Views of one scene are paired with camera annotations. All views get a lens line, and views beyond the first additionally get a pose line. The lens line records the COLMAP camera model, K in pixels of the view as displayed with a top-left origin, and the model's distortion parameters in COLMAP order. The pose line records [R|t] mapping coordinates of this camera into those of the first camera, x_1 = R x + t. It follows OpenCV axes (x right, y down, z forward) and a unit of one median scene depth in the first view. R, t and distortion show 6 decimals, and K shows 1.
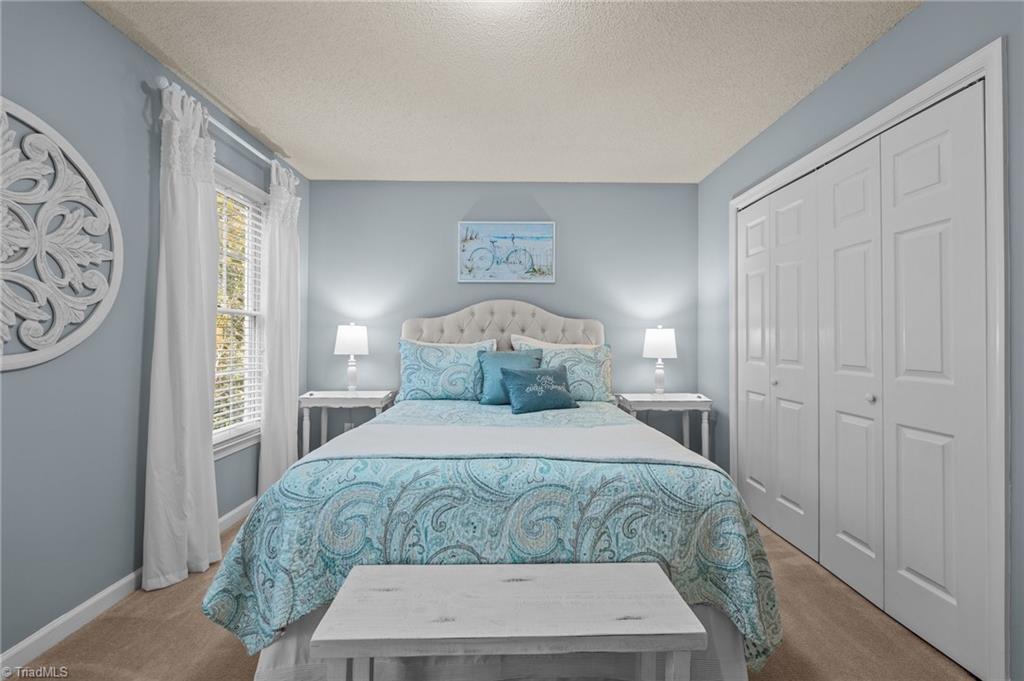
lens RADIAL K [[422.2, 0, 511.6], [0, 422.2, 334.1], [0, 0, 1]] dist [-0.000514, -0.000268]
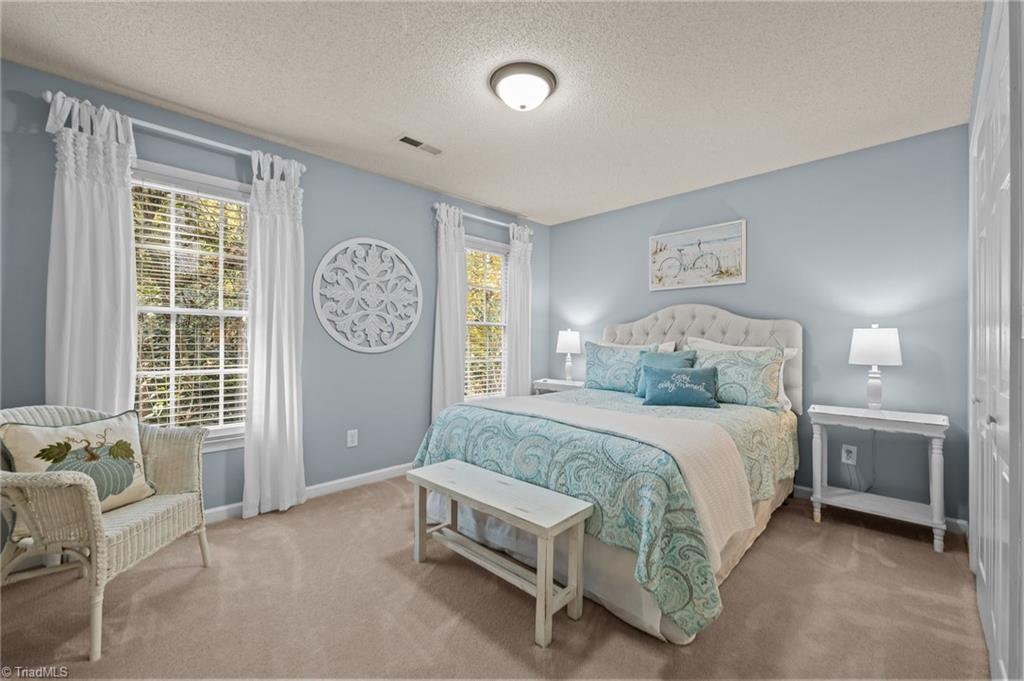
lens RADIAL K [[418.6, 0, 510.4], [0, 418.6, 338.4], [0, 0, 1]] dist [0.000803, -0.000121]
pose [[0.698951, -0.004240, -0.715157, 0.519440], [0.002914, 0.999991, -0.003081, 0.007493], [0.715164, 0.000069, 0.698957, -0.057930]]
